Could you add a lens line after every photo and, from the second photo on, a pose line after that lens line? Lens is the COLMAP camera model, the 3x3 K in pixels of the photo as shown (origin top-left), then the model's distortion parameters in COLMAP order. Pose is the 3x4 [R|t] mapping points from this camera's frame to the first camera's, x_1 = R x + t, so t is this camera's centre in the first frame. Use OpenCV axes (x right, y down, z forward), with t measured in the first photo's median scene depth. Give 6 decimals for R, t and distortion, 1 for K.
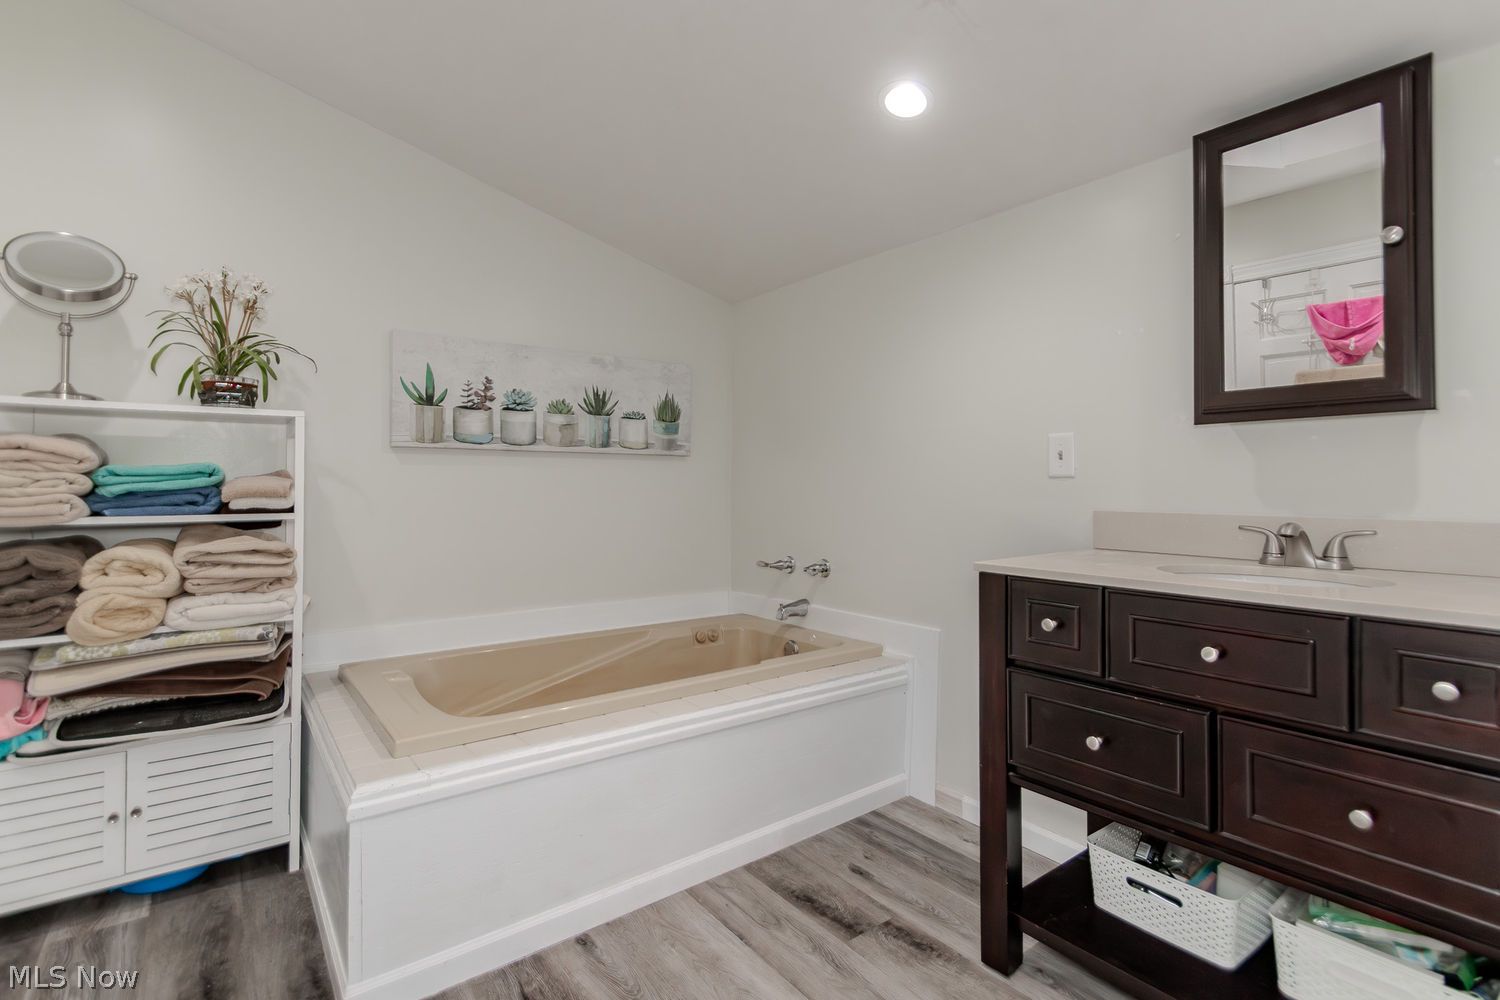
lens RADIAL K [[705.4, 0, 750.0], [0, 705.4, 500.0], [0, 0, 1]] dist [0.000404, -0.000182]
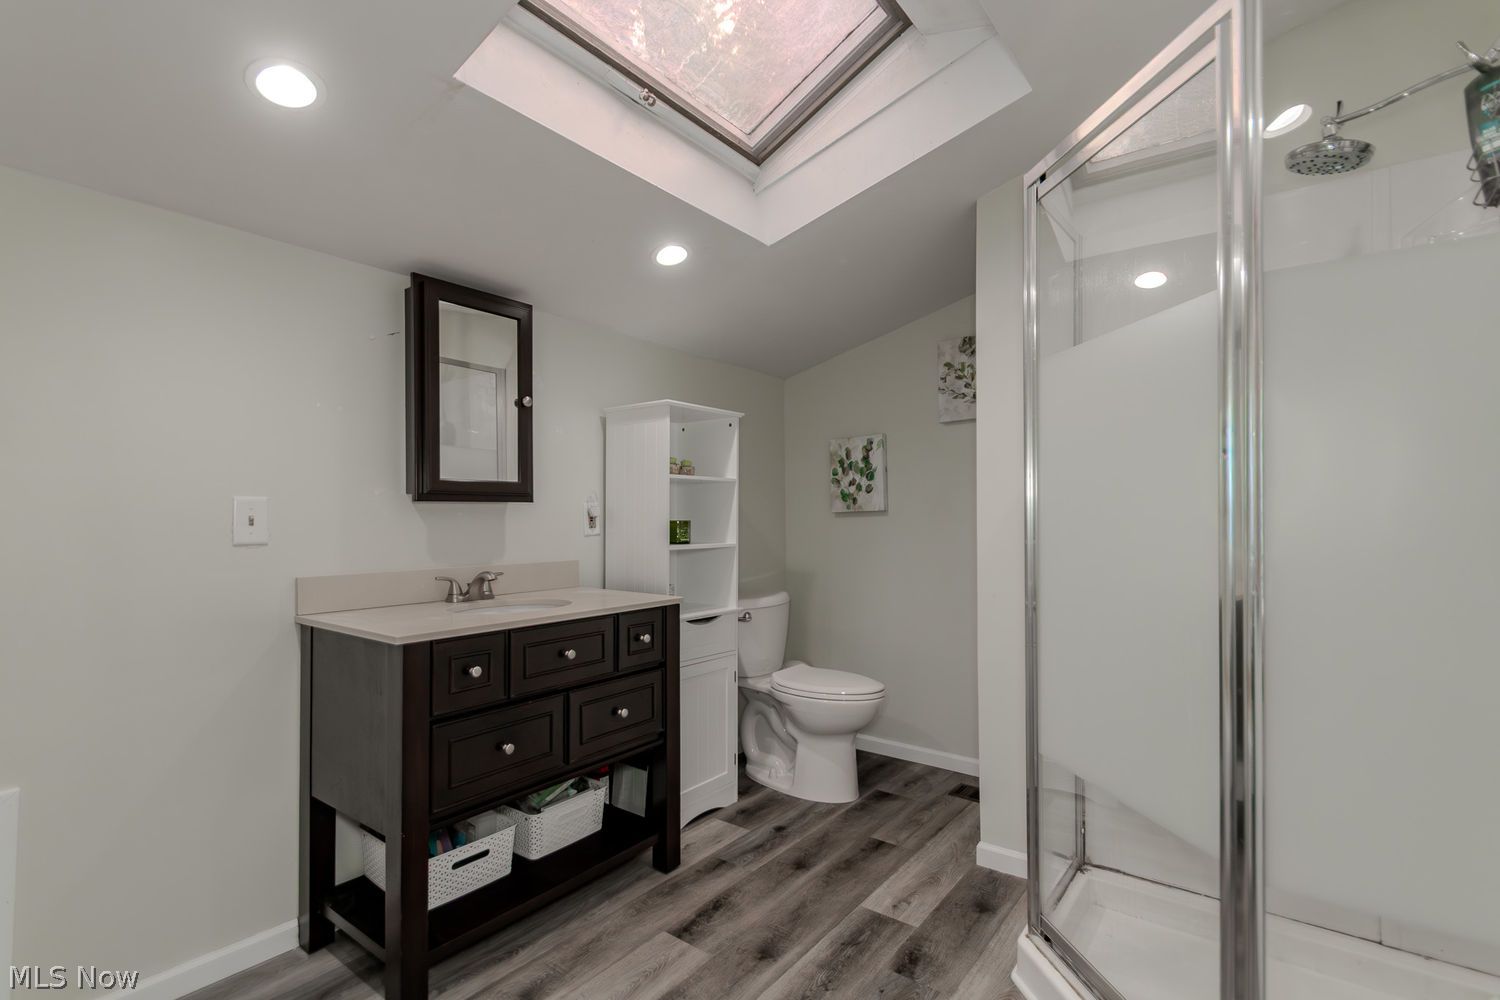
lens RADIAL K [[705.4, 0, 750.0], [0, 705.4, 500.0], [0, 0, 1]] dist [0.000404, -0.000182]
pose [[-0.260774, 0.003999, 0.965391, -0.798652], [0.012300, 0.999924, -0.000820, -0.105623], [-0.965321, 0.011661, -0.260804, 0.786762]]
